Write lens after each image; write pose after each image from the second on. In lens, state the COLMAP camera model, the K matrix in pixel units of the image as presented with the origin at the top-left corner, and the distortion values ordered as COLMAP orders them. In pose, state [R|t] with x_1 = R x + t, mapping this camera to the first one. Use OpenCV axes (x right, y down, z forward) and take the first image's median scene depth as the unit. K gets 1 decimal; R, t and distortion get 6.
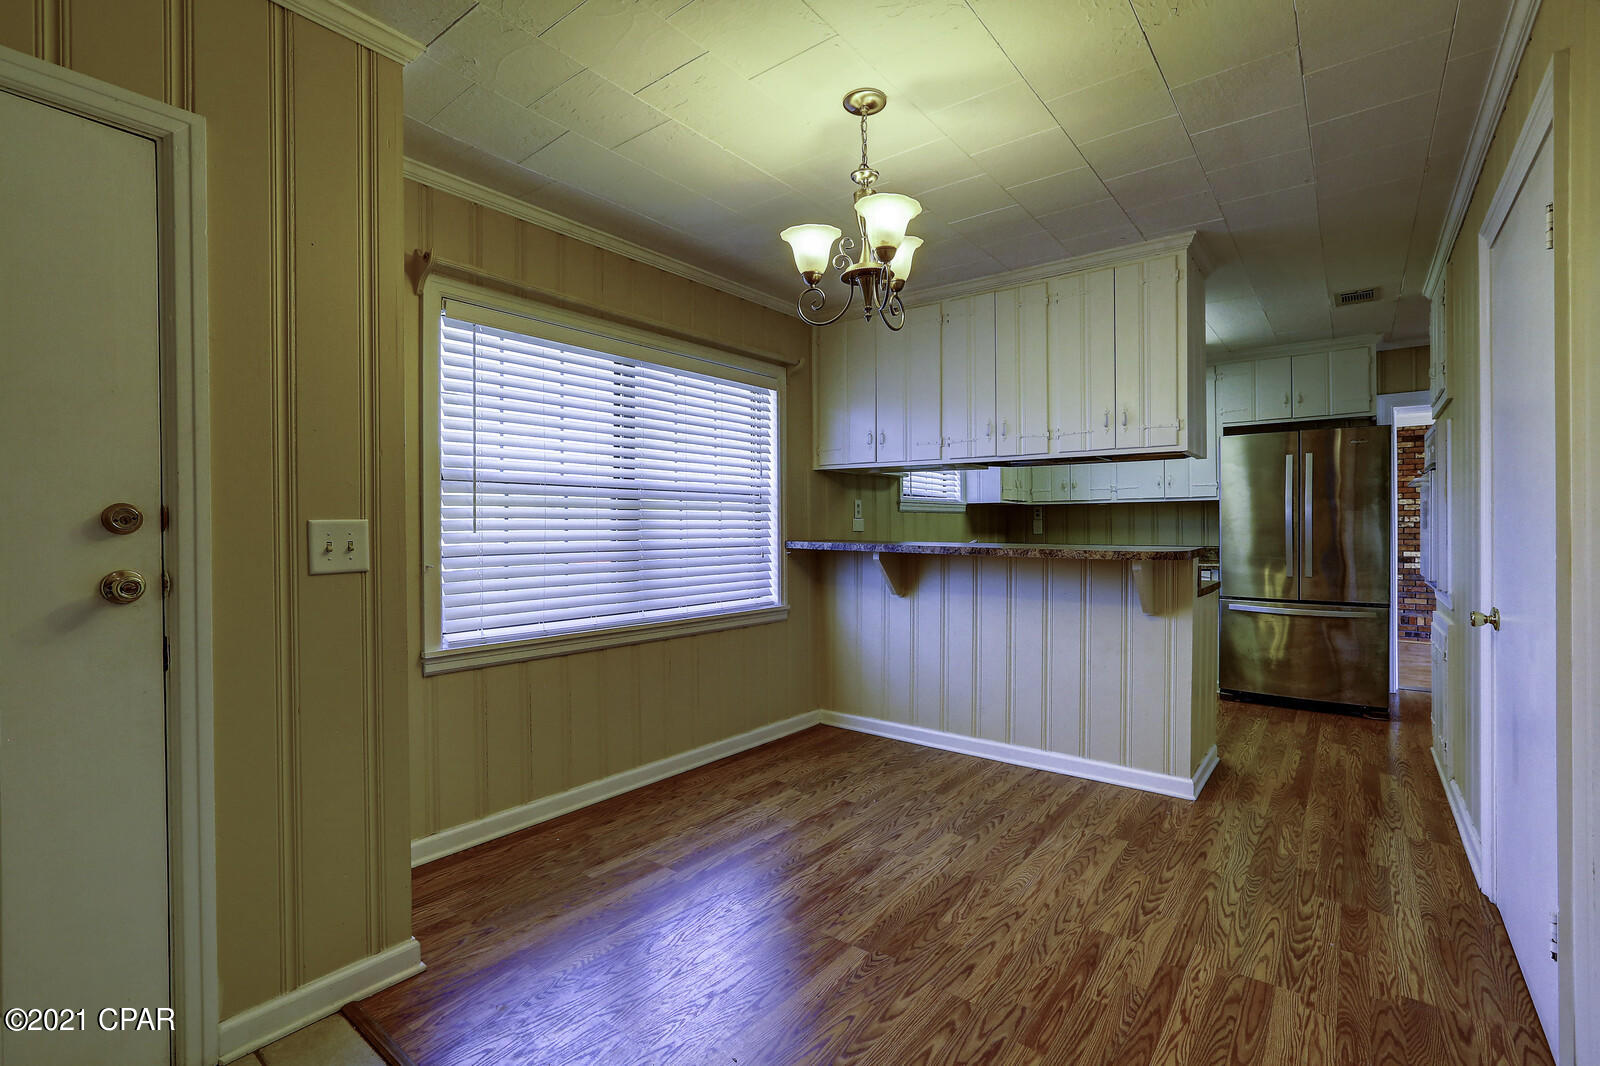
lens RADIAL K [[719.5, 0, 796.1], [0, 719.5, 529.6], [0, 0, 1]] dist [-0.013724, 0.000584]
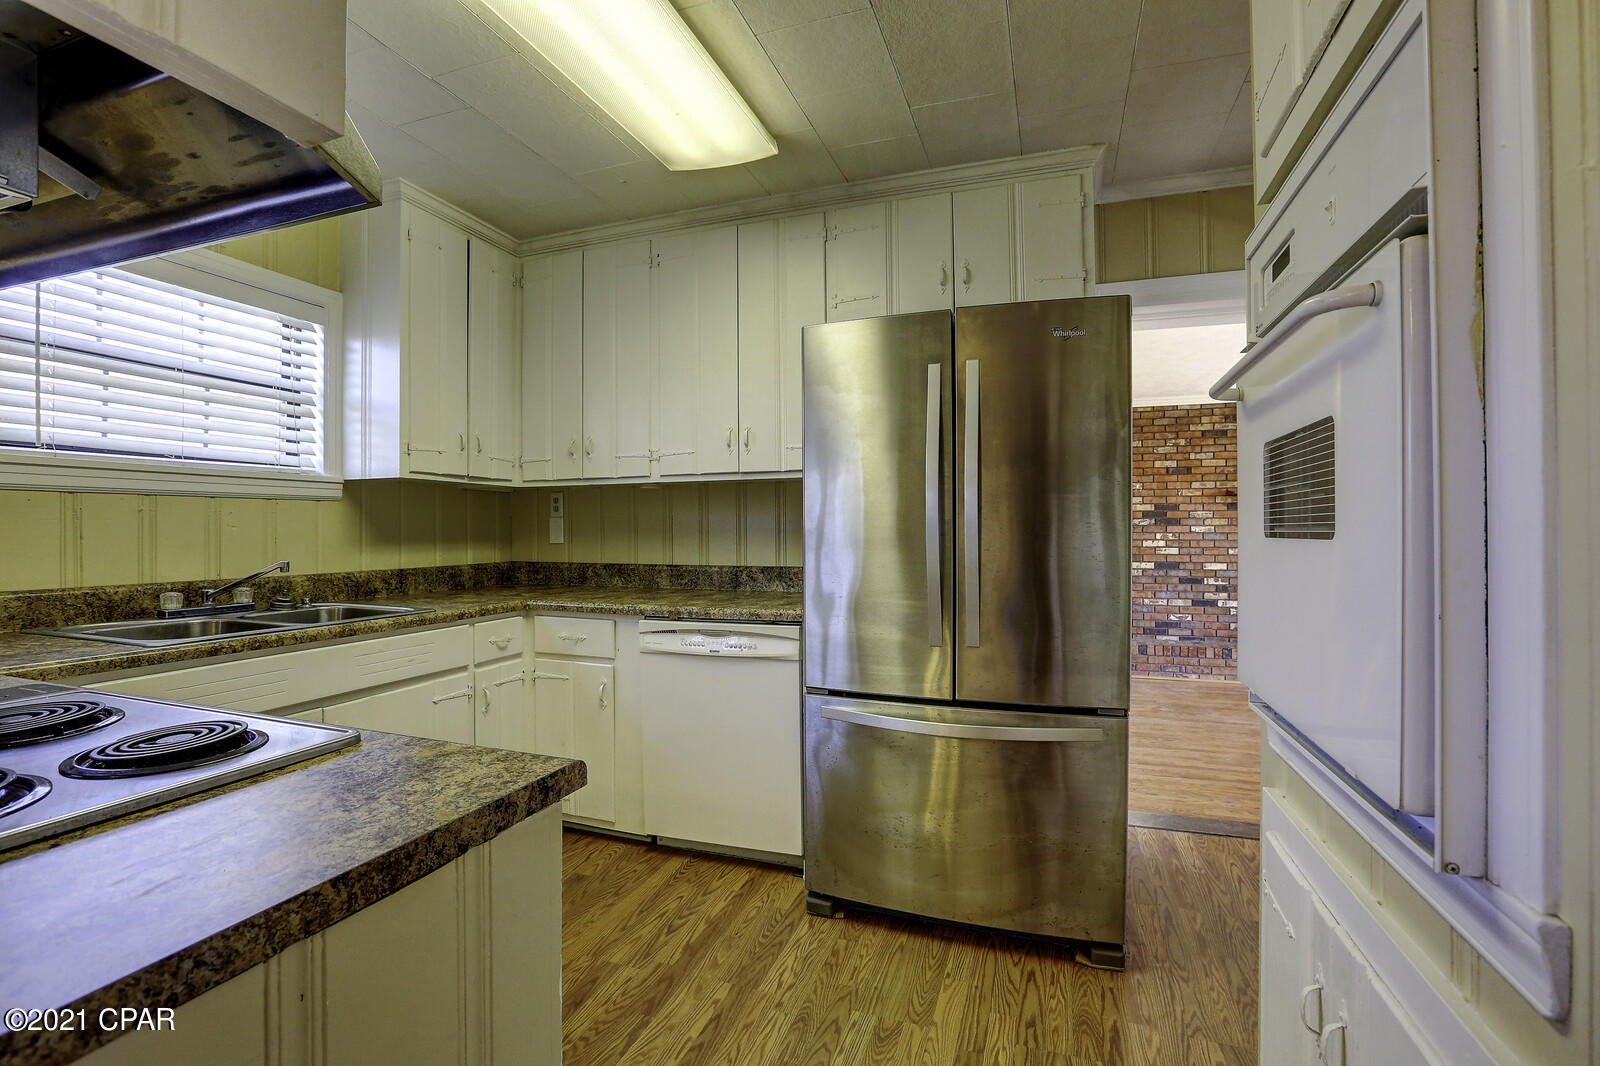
lens RADIAL K [[719.5, 0, 800.0], [0, 719.5, 529.7], [0, 0, 1]] dist [-0.013724, 0.000584]
pose [[0.950121, -0.002371, 0.311871, 0.433064], [0.003443, 0.999990, -0.002888, -0.002466], [-0.311861, 0.003818, 0.950120, 0.554119]]
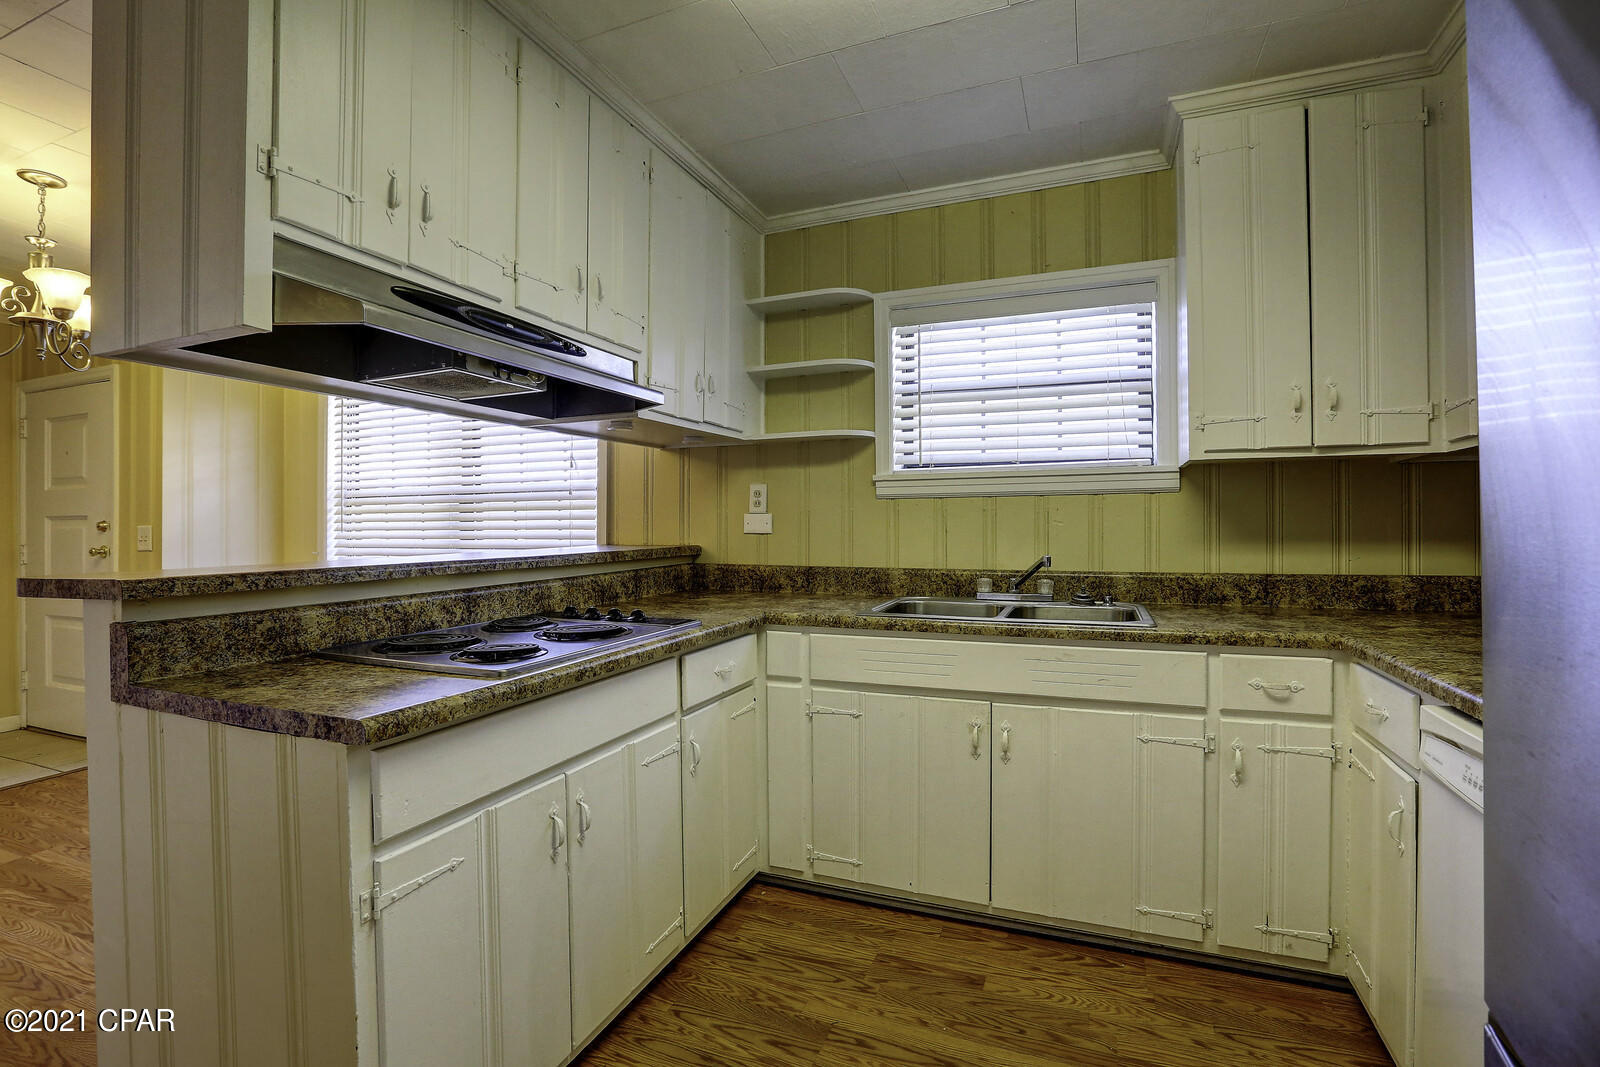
lens RADIAL K [[719.5, 0, 800.6], [0, 719.5, 530.4], [0, 0, 1]] dist [-0.013724, 0.000584]
pose [[0.268391, 0.005354, -0.963295, 0.665243], [0.000537, 0.999984, 0.005708, -0.003836], [0.963310, -0.002049, 0.268384, 0.798752]]
